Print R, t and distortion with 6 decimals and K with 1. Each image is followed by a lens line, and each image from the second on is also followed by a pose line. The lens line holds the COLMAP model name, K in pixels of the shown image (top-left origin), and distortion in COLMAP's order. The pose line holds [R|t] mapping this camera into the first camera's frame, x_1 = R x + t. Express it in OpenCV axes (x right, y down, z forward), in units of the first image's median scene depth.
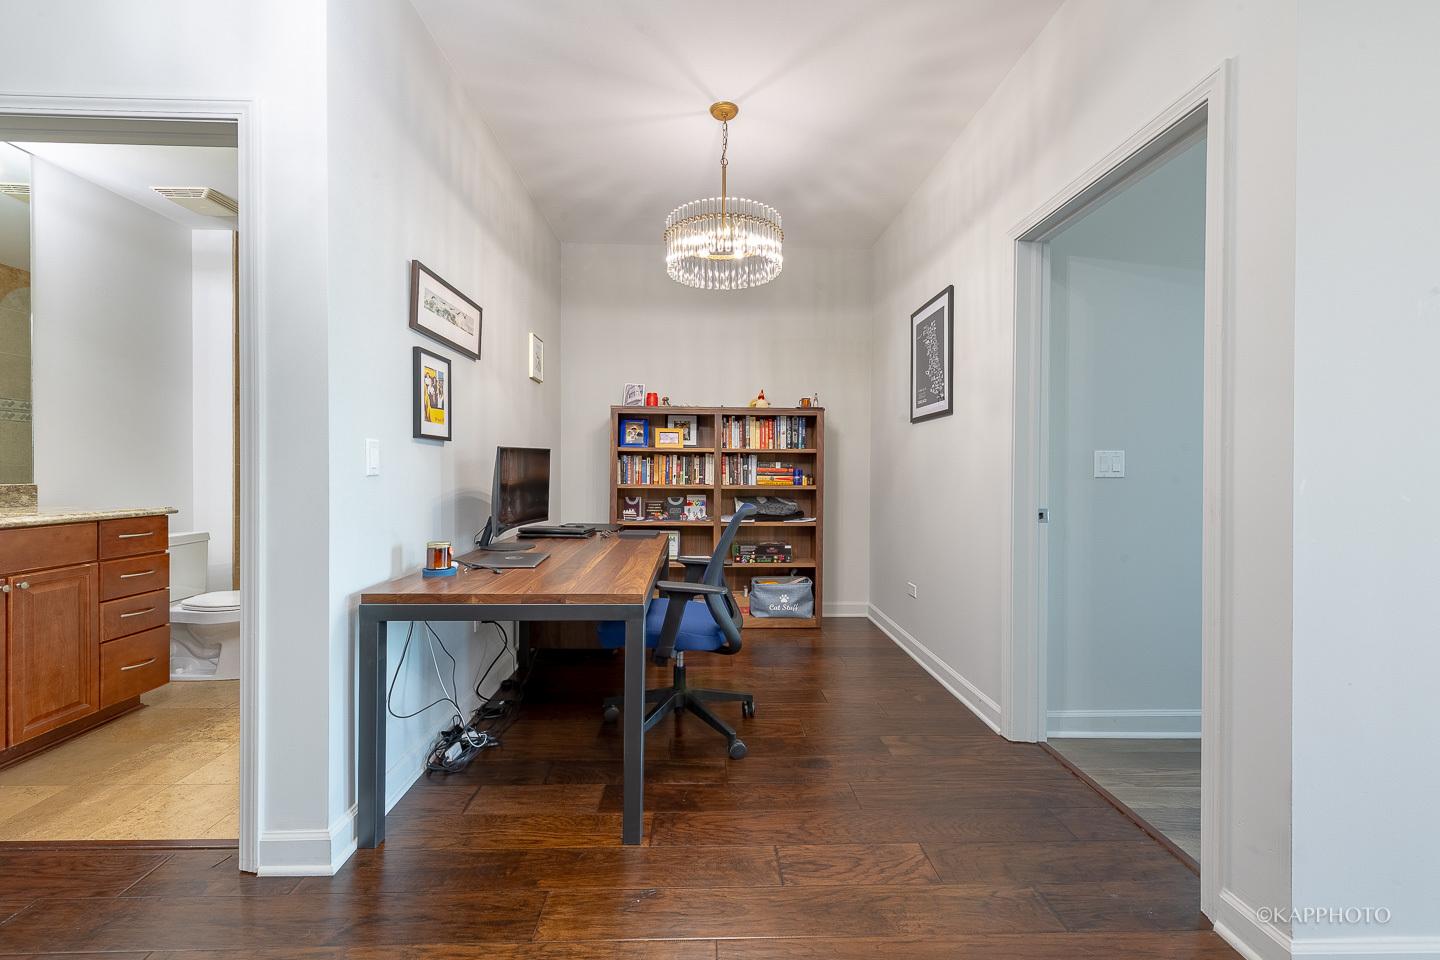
lens RADIAL K [[561.0, 0, 724.5], [0, 561.0, 479.1], [0, 0, 1]] dist [0.005214, -0.001579]
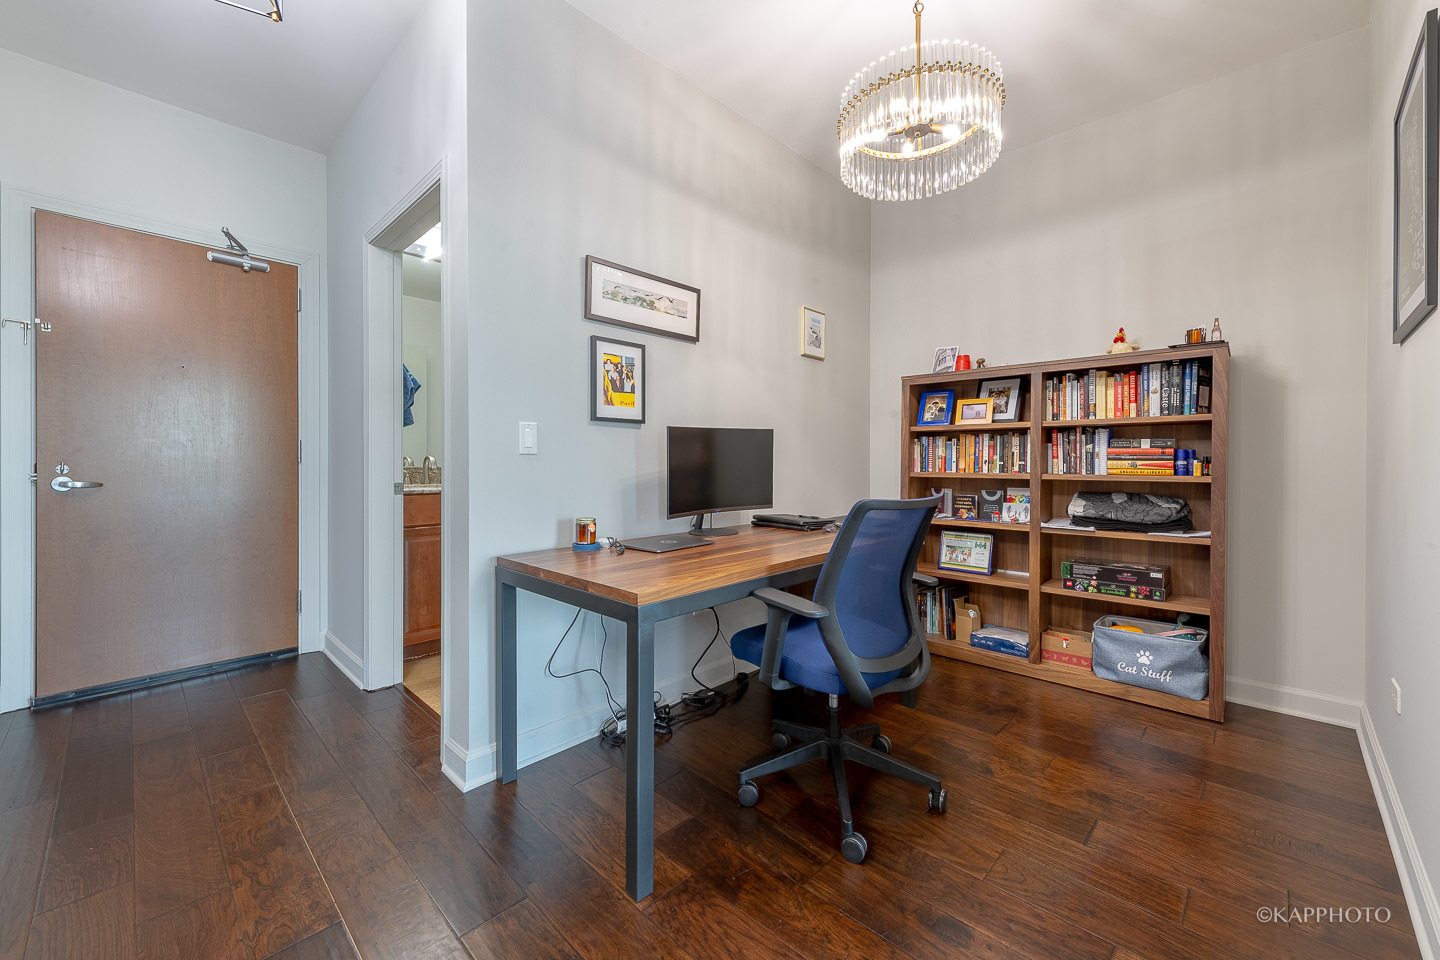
lens RADIAL K [[594.4, 0, 722.4], [0, 594.4, 468.2], [0, 0, 1]] dist [0.002053, -0.000297]
pose [[0.713535, 0.002396, -0.700616, 0.230160], [-0.009060, 0.999942, -0.005808, 0.011752], [0.700561, 0.010492, 0.713515, 0.199139]]
